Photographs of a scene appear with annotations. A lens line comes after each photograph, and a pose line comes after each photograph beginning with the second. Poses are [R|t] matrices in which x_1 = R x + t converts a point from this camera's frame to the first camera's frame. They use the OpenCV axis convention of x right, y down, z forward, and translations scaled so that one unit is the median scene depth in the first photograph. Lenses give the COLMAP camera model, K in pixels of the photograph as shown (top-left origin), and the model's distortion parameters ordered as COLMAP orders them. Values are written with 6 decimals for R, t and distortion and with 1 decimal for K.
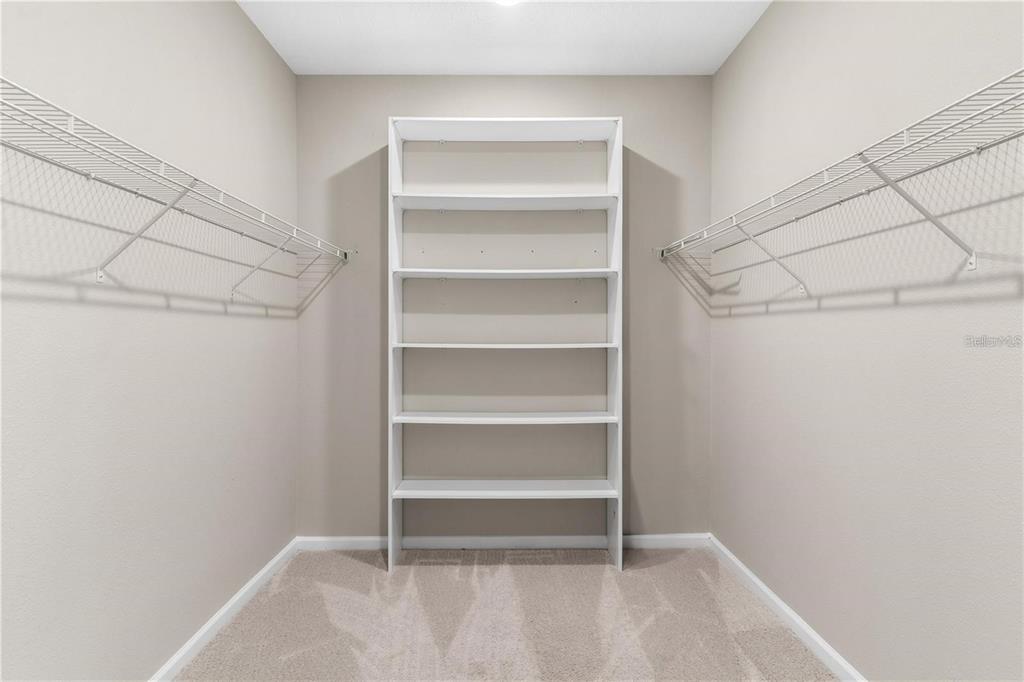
lens RADIAL K [[533.3, 0, 506.9], [0, 533.3, 334.4], [0, 0, 1]] dist [0.002827, 0.001119]
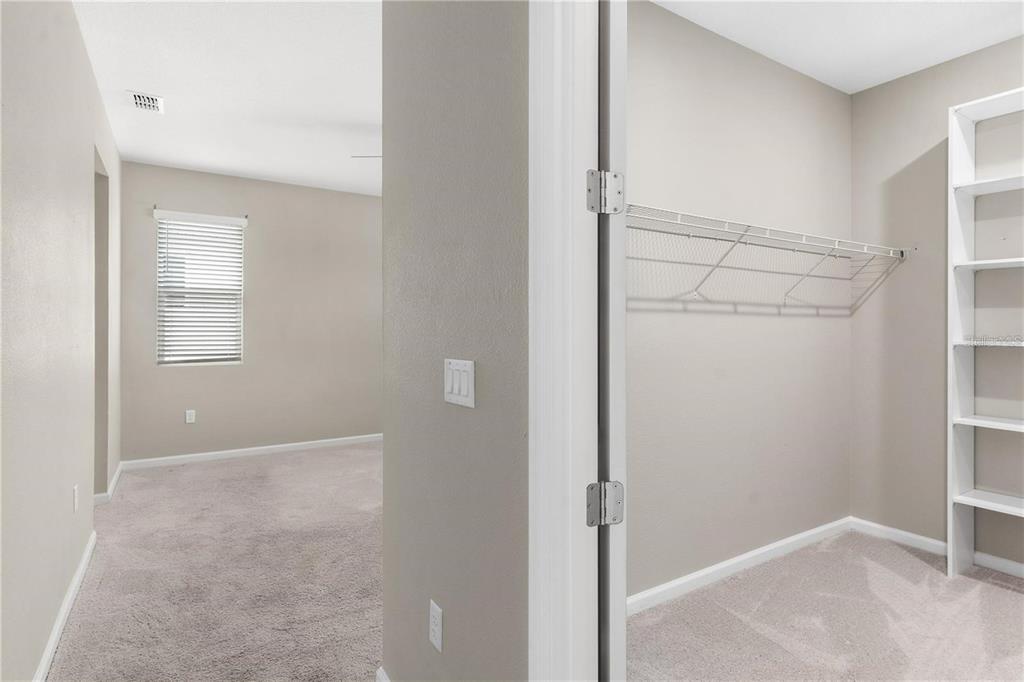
lens RADIAL K [[533.3, 0, 506.9], [0, 533.3, 334.4], [0, 0, 1]] dist [0.002827, 0.001119]
pose [[0.529913, 0.007428, -0.848020, 0.179826], [-0.002898, 0.999972, 0.006948, 0.001256], [0.848047, -0.001224, 0.529919, -0.199088]]
